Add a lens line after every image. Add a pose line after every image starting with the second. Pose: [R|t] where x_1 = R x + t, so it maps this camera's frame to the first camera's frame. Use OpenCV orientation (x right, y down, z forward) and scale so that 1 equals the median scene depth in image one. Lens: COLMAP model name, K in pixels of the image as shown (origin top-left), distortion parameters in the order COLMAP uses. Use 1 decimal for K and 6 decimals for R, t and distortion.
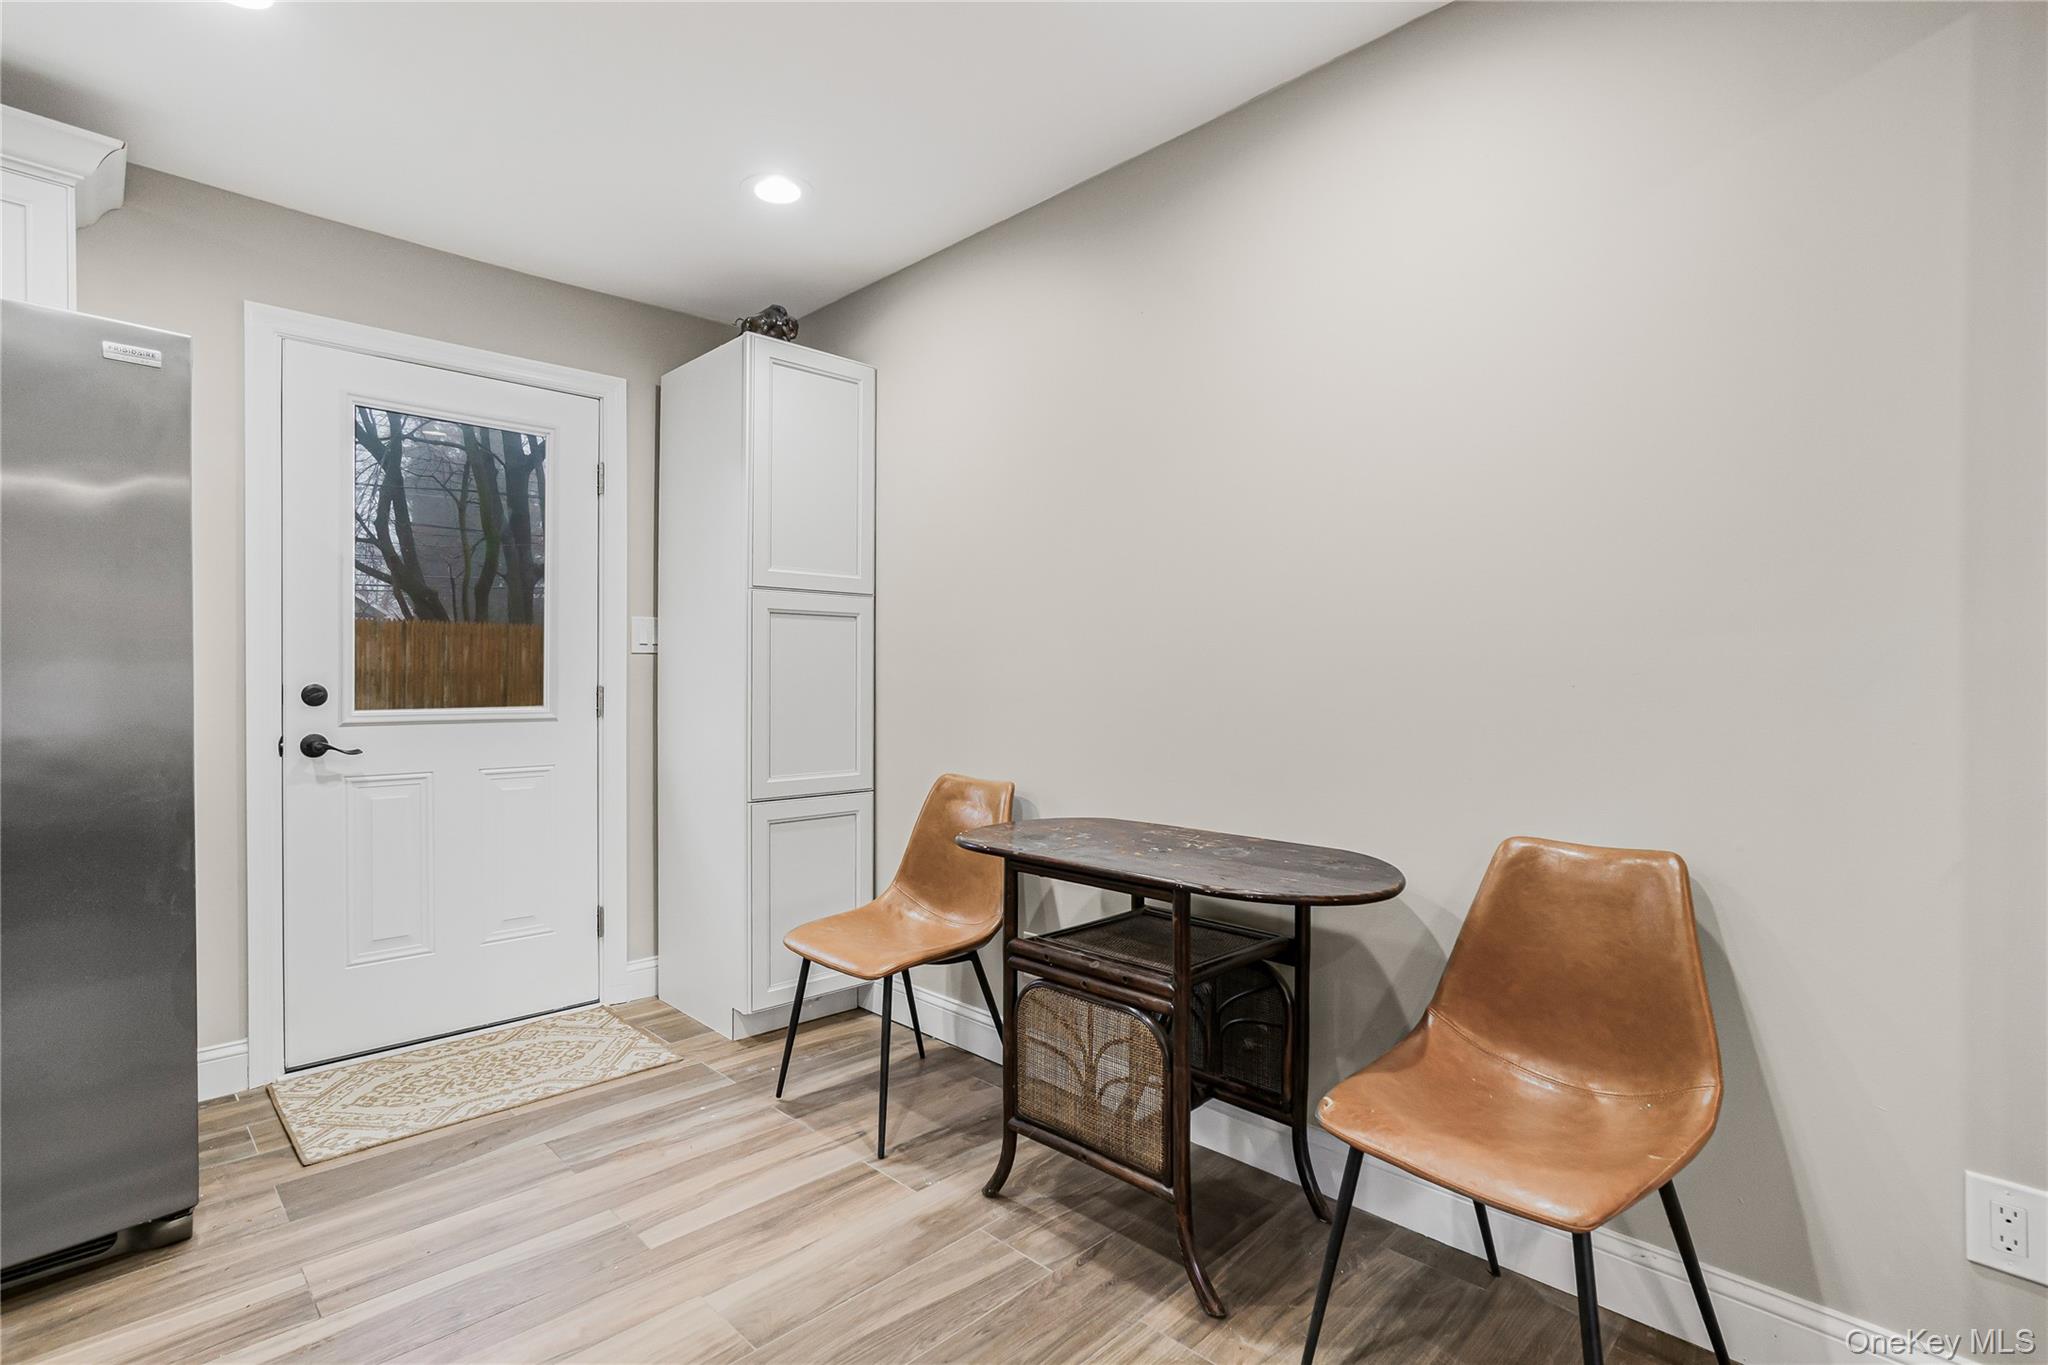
lens RADIAL K [[940.9, 0, 1017.2], [0, 940.9, 683.7], [0, 0, 1]] dist [-0.016854, 0.012659]
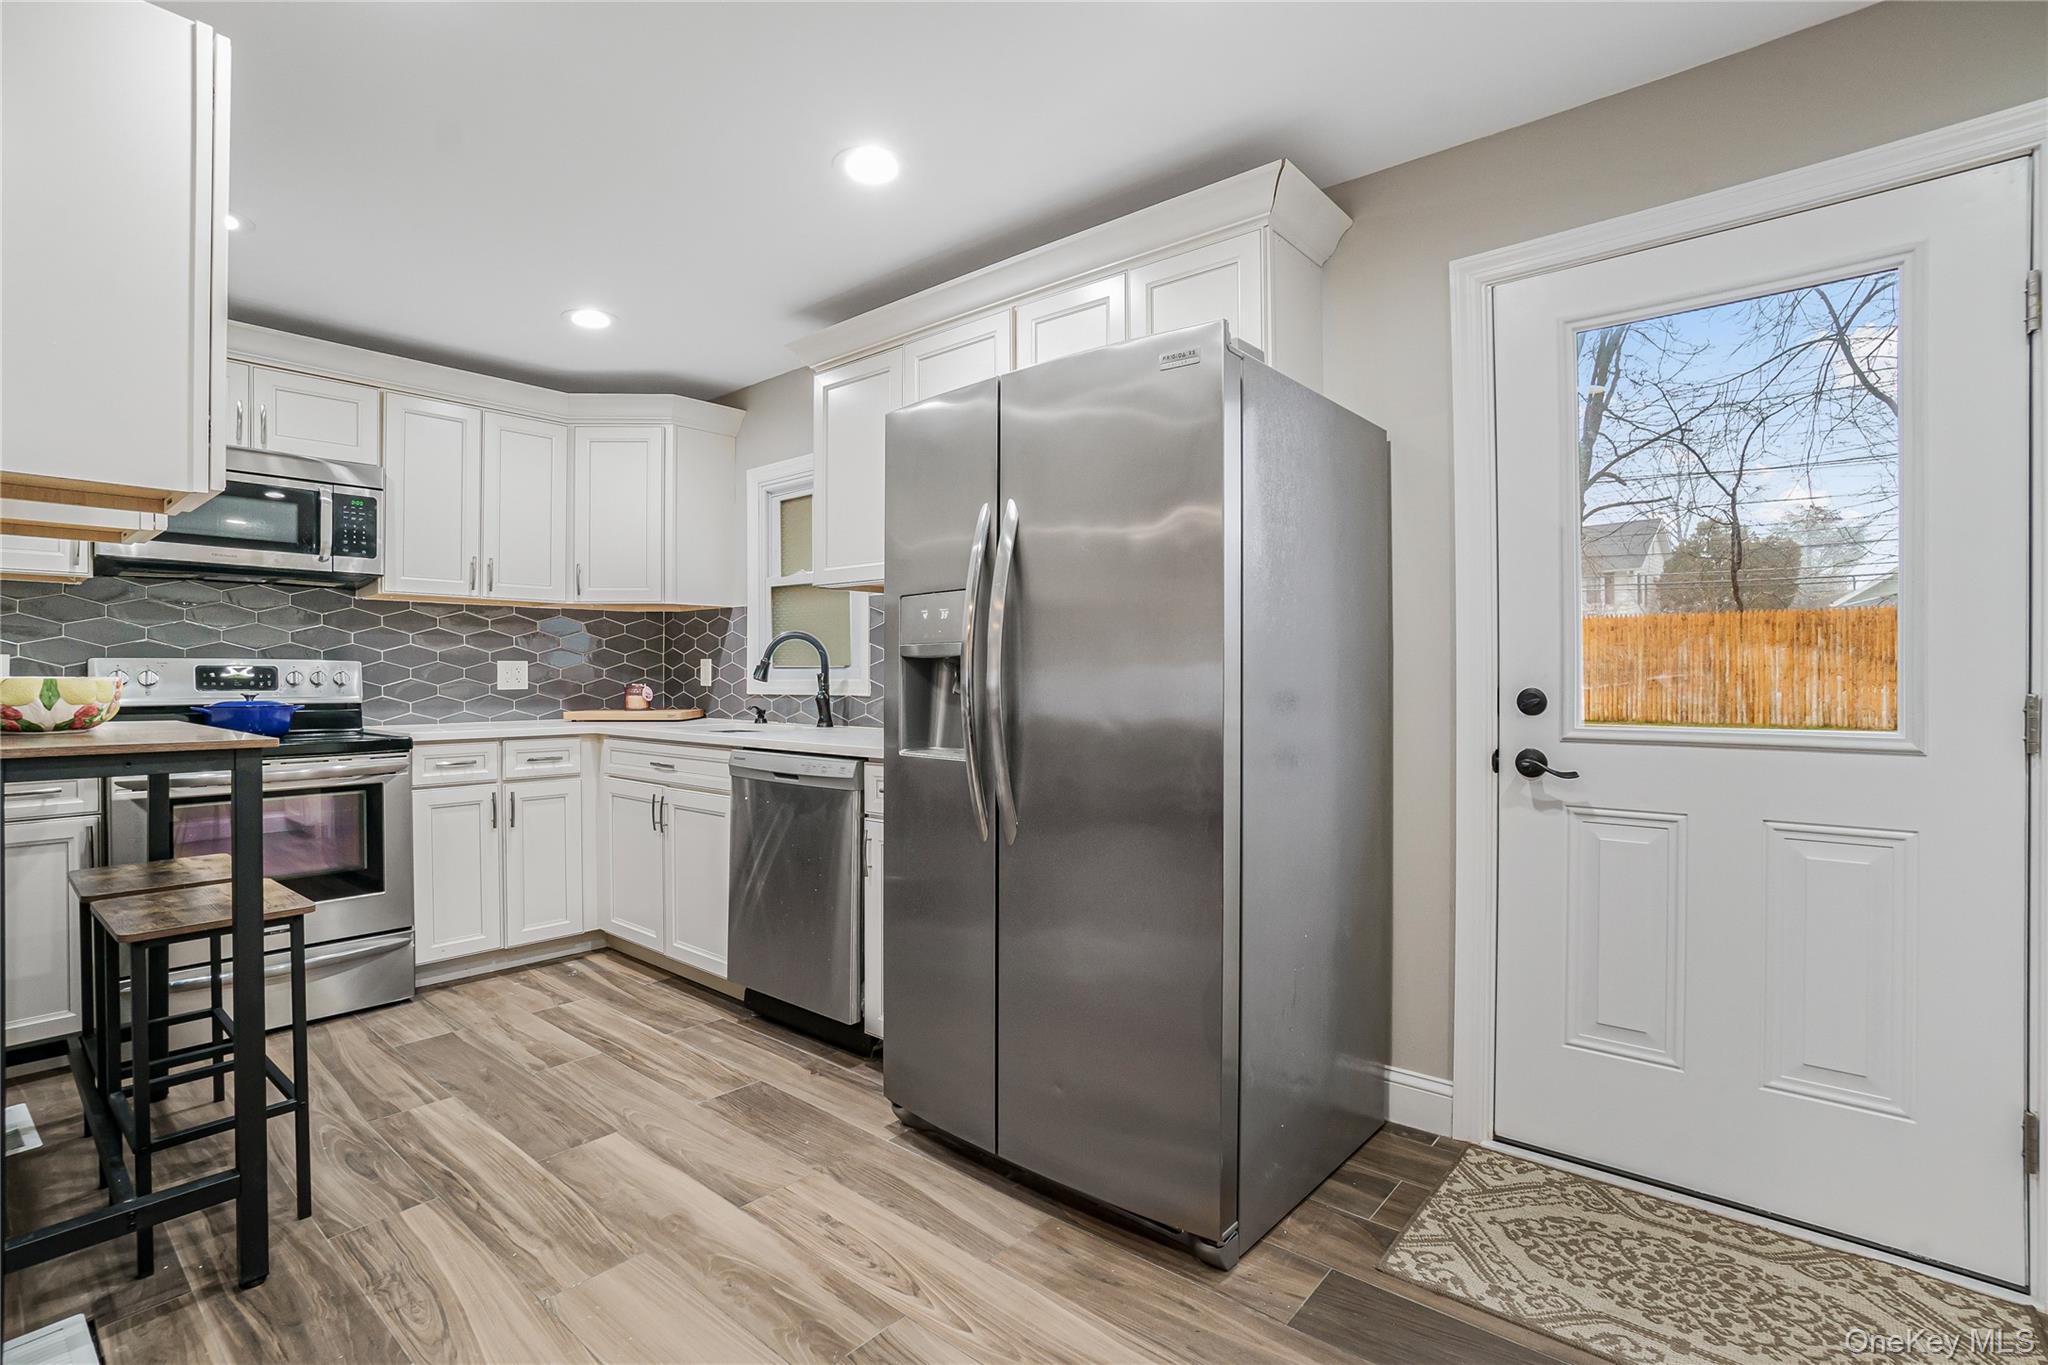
lens RADIAL K [[920.5, 0, 1049.0], [0, 920.5, 676.5], [0, 0, 1]] dist [-0.050318, 0.018168]
pose [[0.080809, -0.001818, -0.996728, 0.011475], [-0.003812, 0.999990, -0.002133, -0.006721], [0.996722, 0.003972, 0.080802, 0.520010]]
